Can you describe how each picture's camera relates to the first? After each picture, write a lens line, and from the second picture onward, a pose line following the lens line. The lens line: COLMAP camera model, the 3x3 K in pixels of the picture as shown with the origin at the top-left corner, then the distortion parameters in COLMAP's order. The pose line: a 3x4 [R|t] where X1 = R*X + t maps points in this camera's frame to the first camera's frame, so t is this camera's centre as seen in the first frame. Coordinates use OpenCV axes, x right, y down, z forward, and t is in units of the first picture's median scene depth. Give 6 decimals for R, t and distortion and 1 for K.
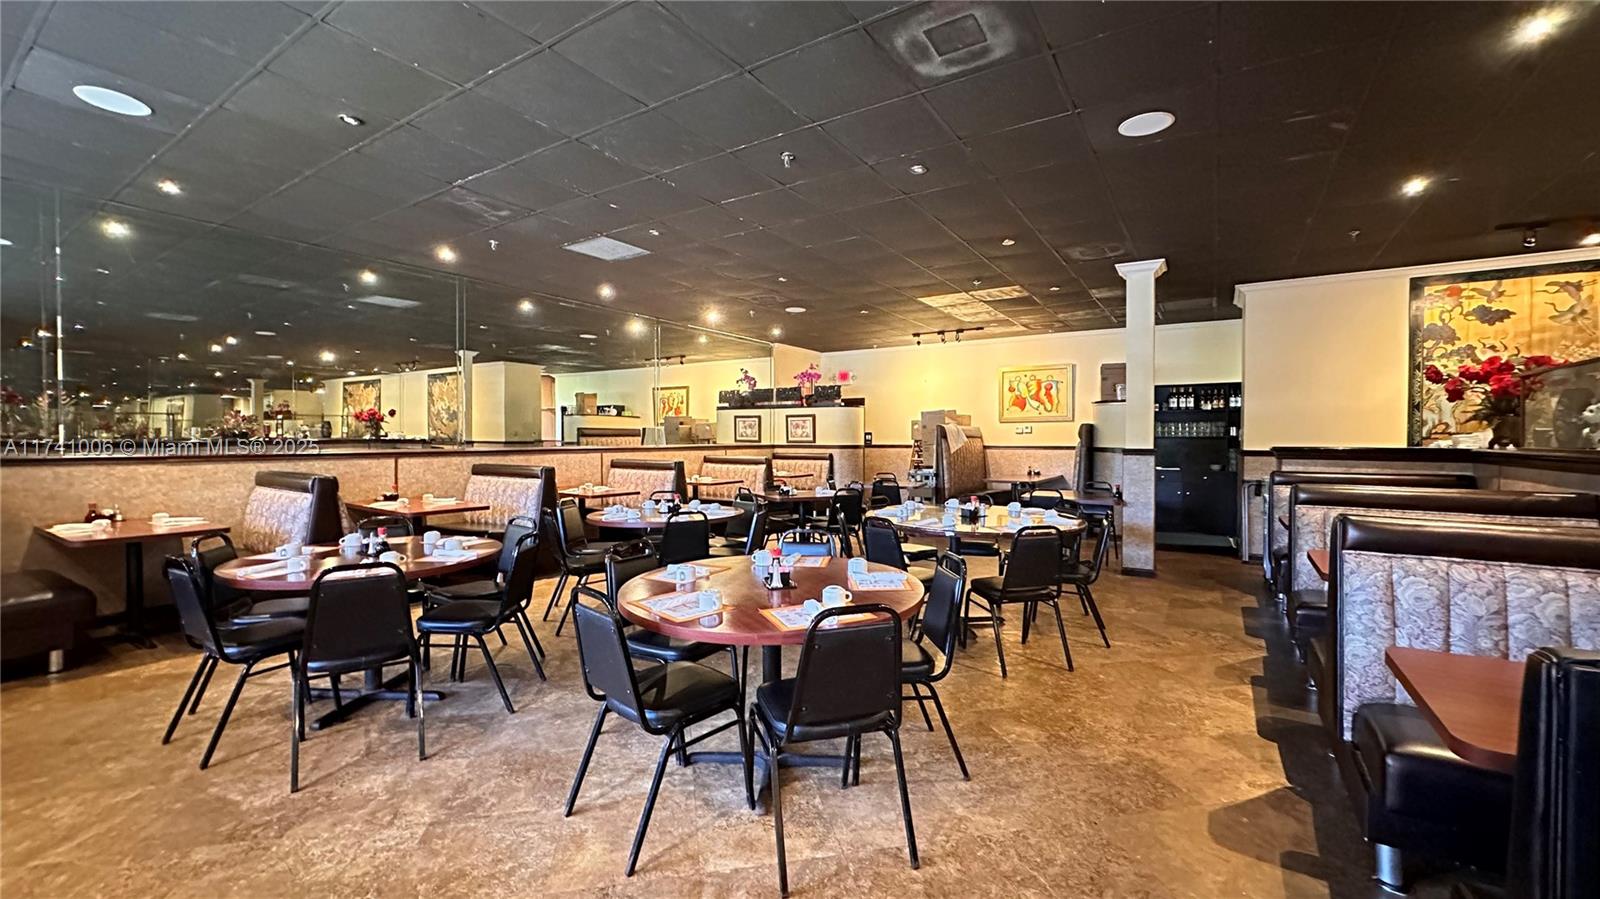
lens RADIAL K [[637.5, 0, 802.5], [0, 637.5, 446.3], [0, 0, 1]] dist [-0.002463, 0.000815]
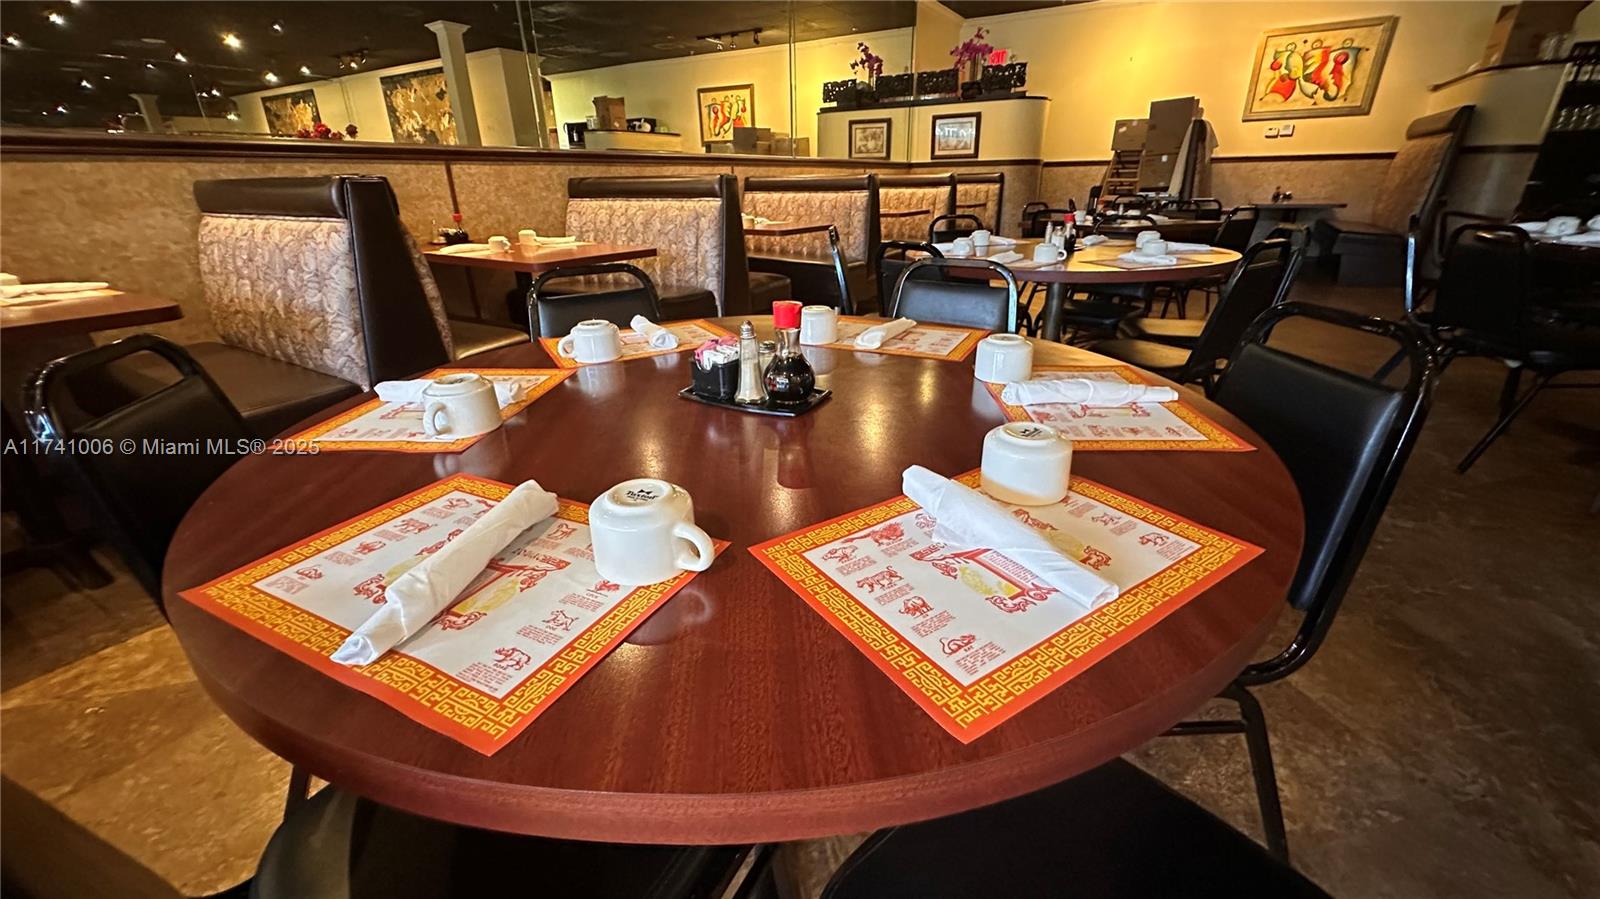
lens RADIAL K [[637.5, 0, 801.7], [0, 637.5, 445.4], [0, 0, 1]] dist [-0.002463, 0.000815]
pose [[0.999323, -0.028211, 0.023636, -0.284272], [0.017447, 0.928599, 0.370674, 0.036758], [-0.032406, -0.370011, 0.928462, 0.319209]]
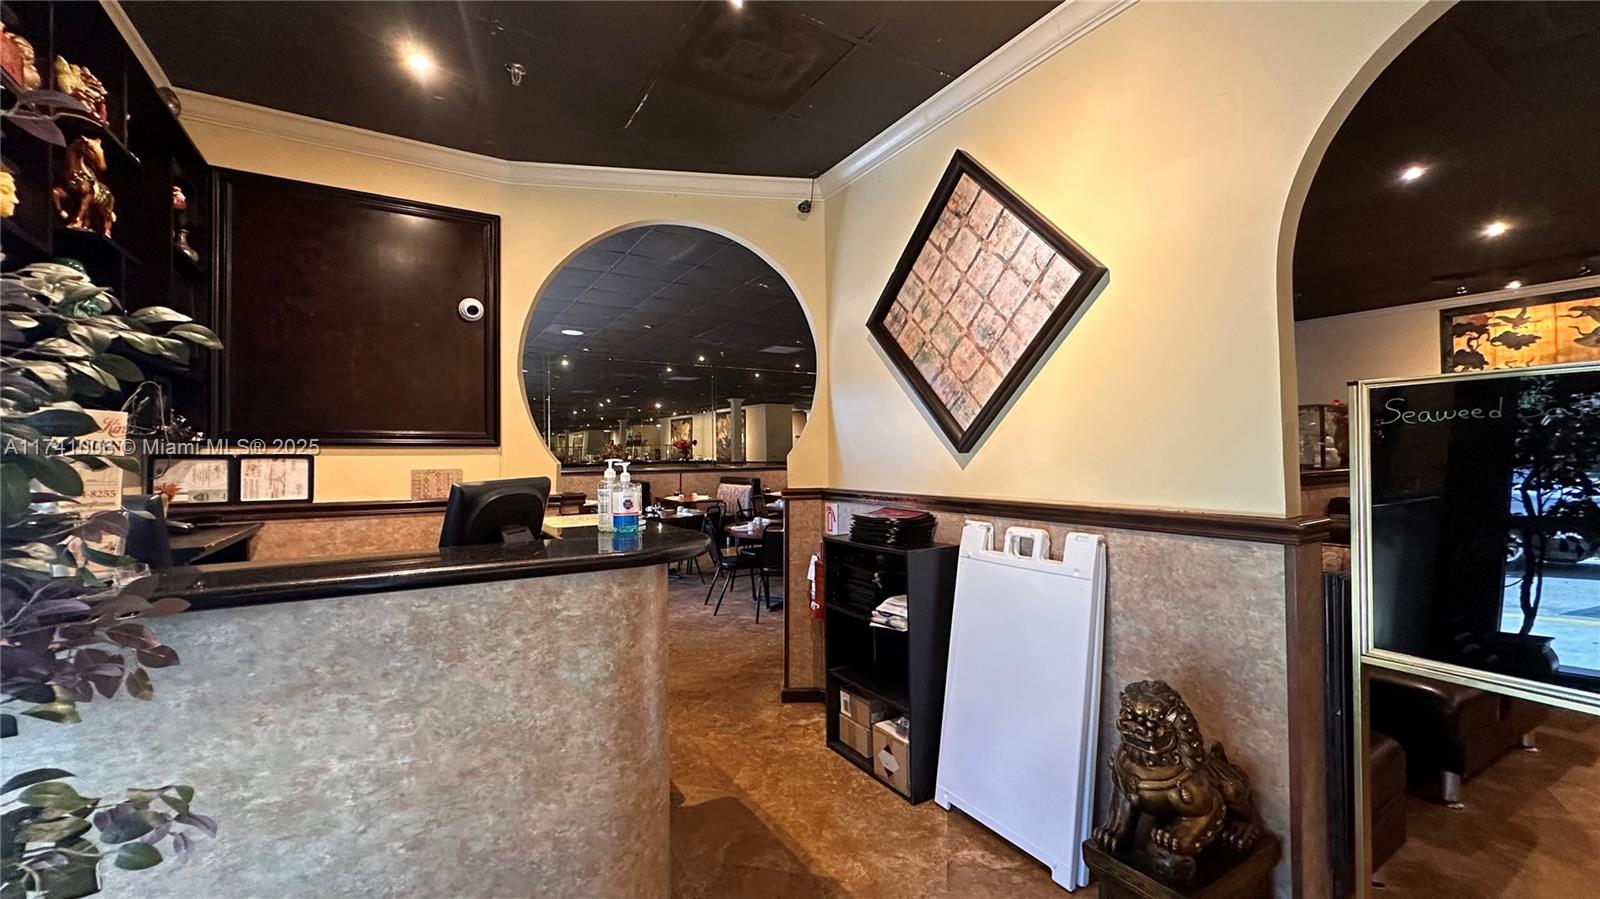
lens RADIAL K [[637.5, 0, 804.1], [0, 637.5, 450.7], [0, 0, 1]] dist [-0.002463, 0.000815]
pose [[0.907014, -0.014282, -0.420858, 0.335864], [0.006312, 0.999774, -0.020325, -0.003740], [0.421053, 0.015778, 0.906899, -0.370699]]
